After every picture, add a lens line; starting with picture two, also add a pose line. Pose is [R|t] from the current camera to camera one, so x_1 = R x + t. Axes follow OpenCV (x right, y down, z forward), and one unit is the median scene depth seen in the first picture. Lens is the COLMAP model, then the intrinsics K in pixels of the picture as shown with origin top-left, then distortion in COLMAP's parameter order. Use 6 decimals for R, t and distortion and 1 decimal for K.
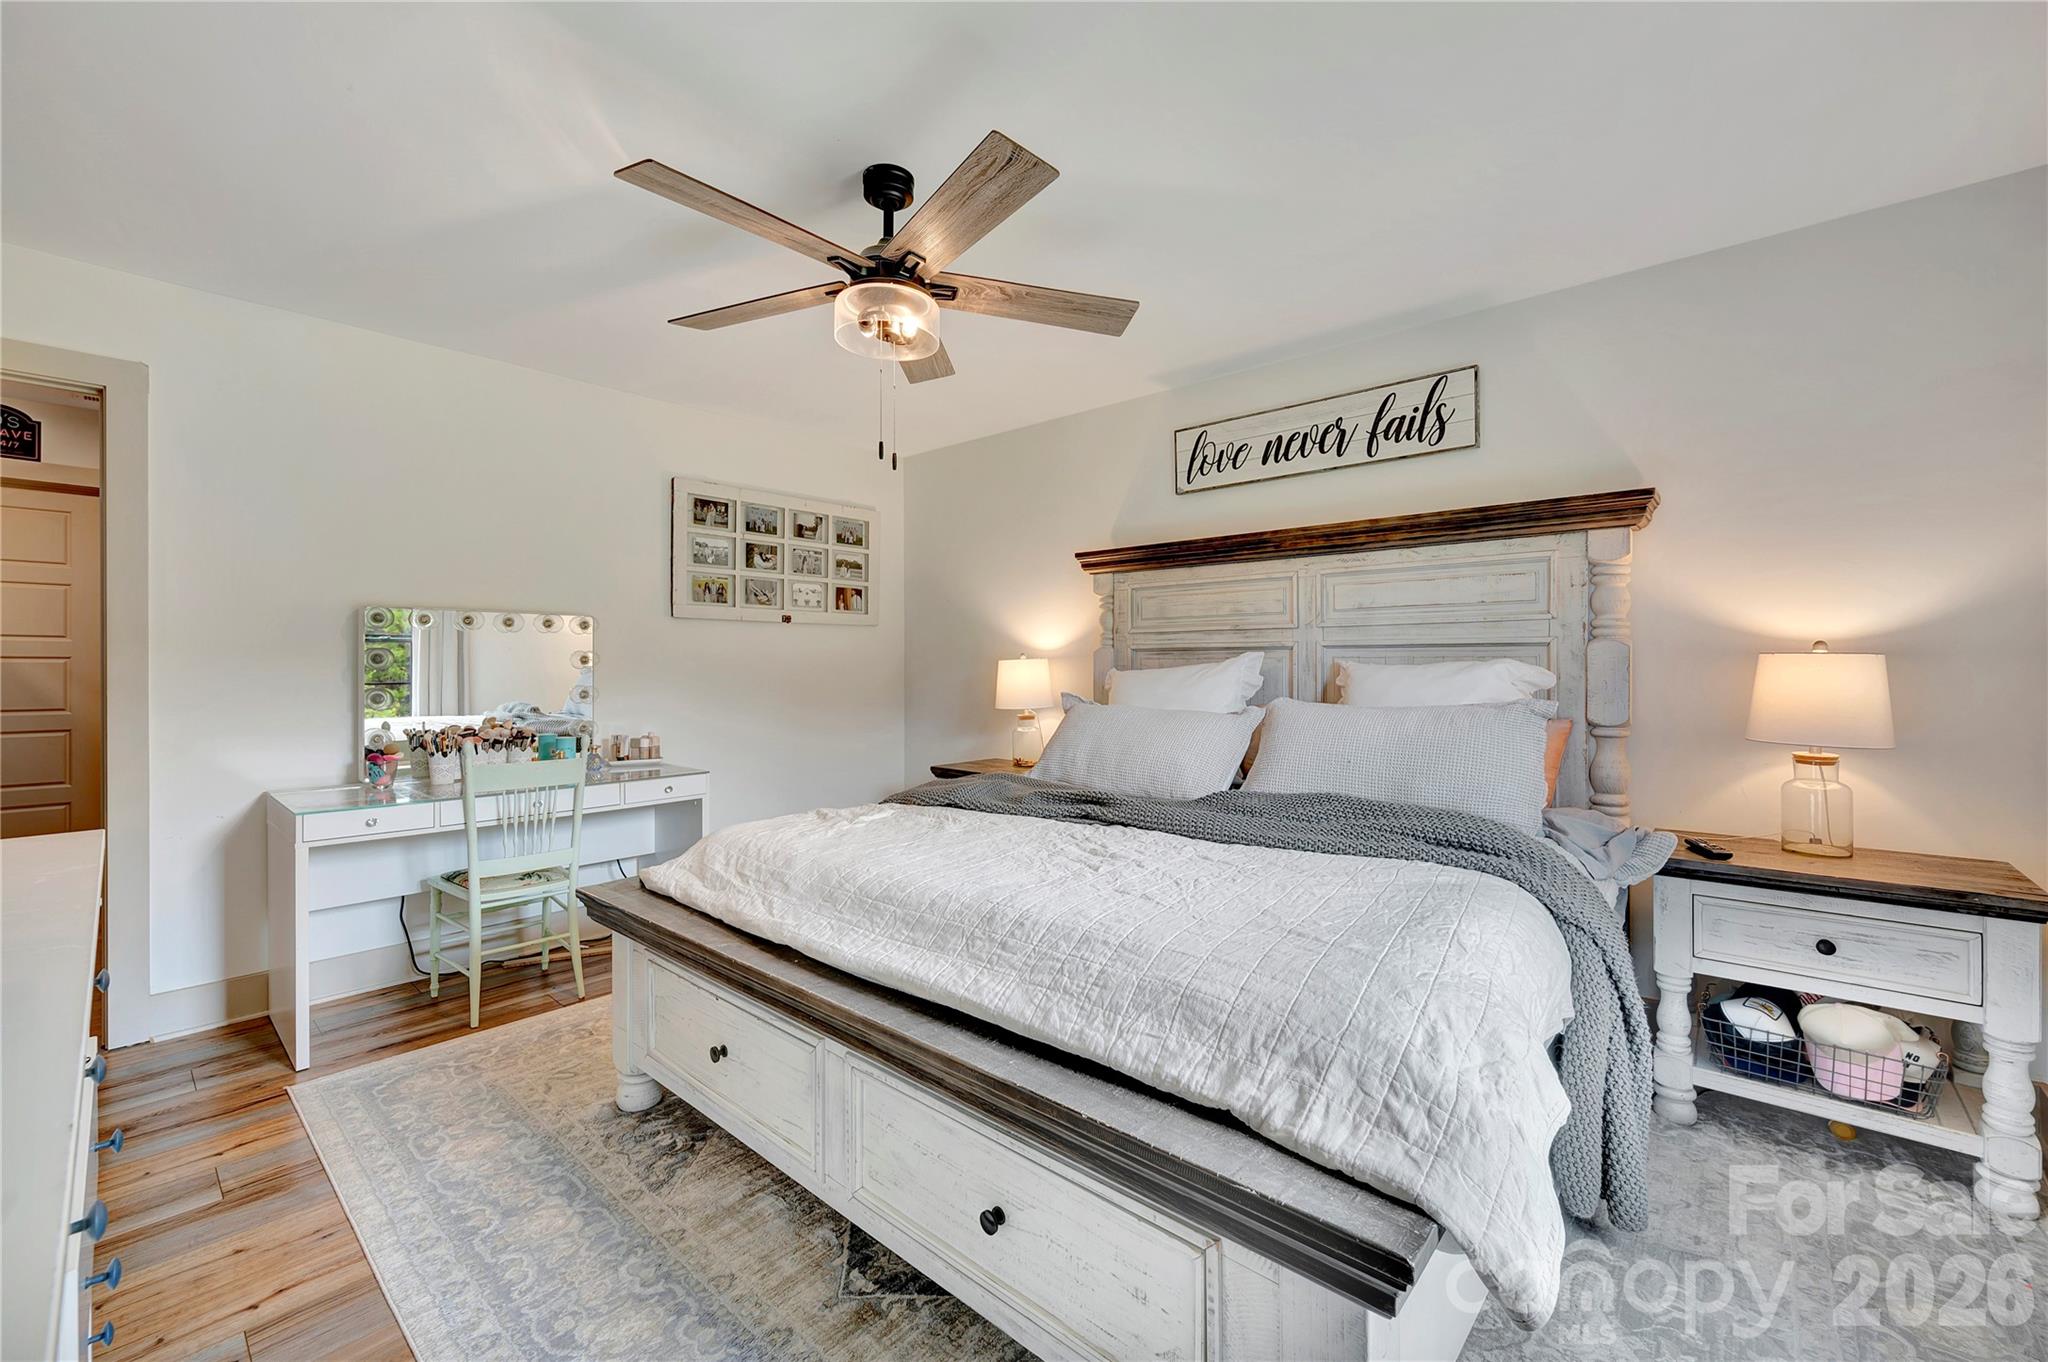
lens RADIAL K [[821.0, 0, 1008.1], [0, 821.0, 664.1], [0, 0, 1]] dist [0.000189, 0.000747]
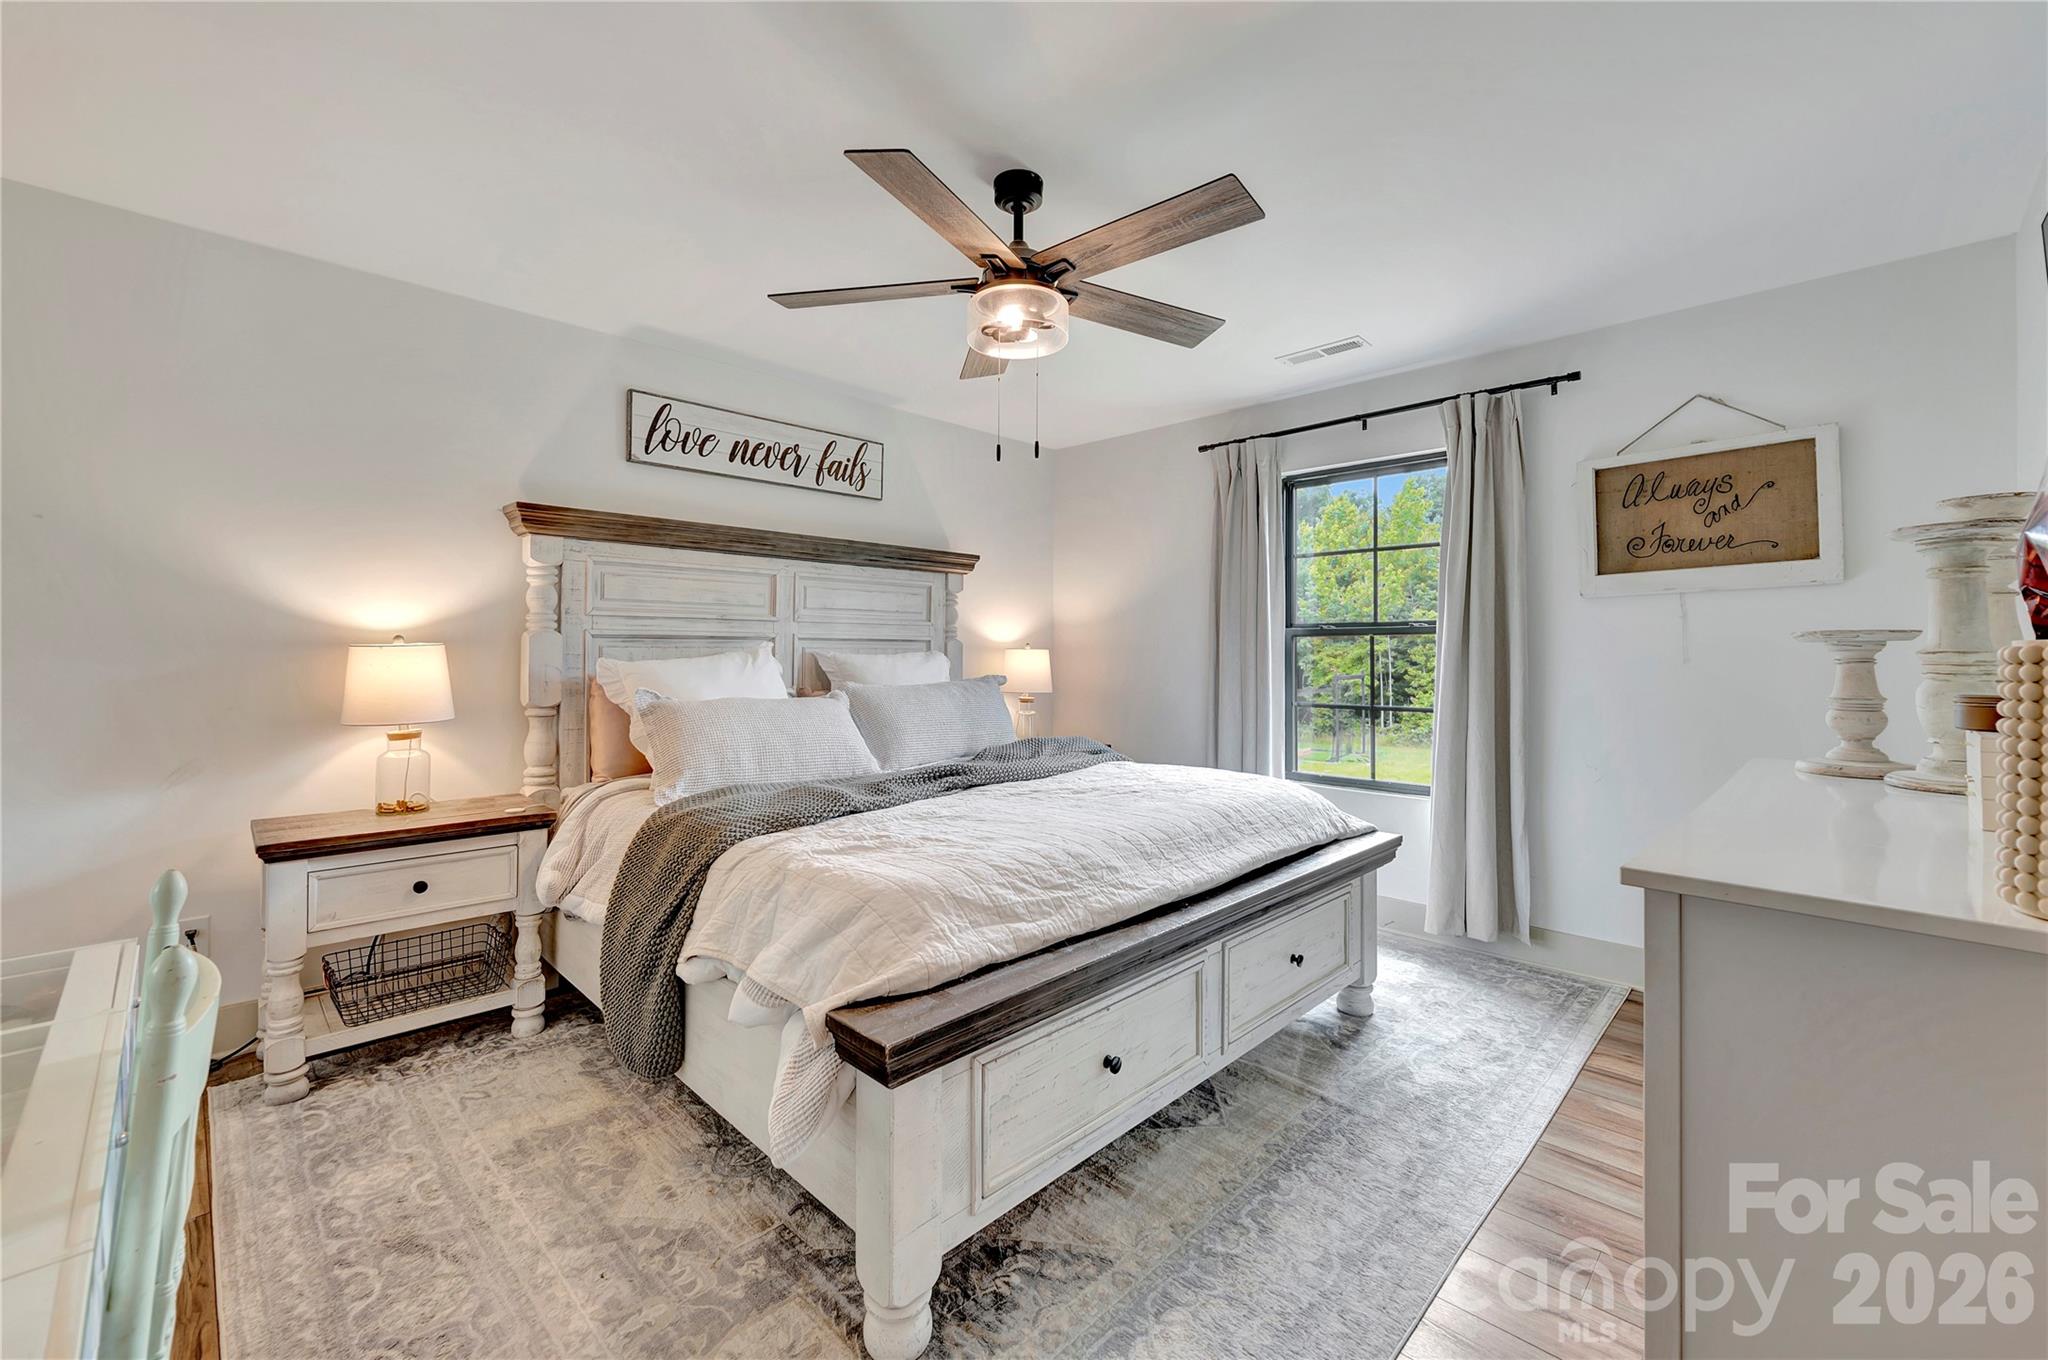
lens RADIAL K [[821.0, 0, 1017.9], [0, 821.0, 660.3], [0, 0, 1]] dist [0.000189, 0.000747]
pose [[0.053798, -0.009450, 0.998507, -0.750979], [-0.002373, 0.999951, 0.009591, -0.001784], [-0.998549, -0.002885, 0.053773, 0.611231]]
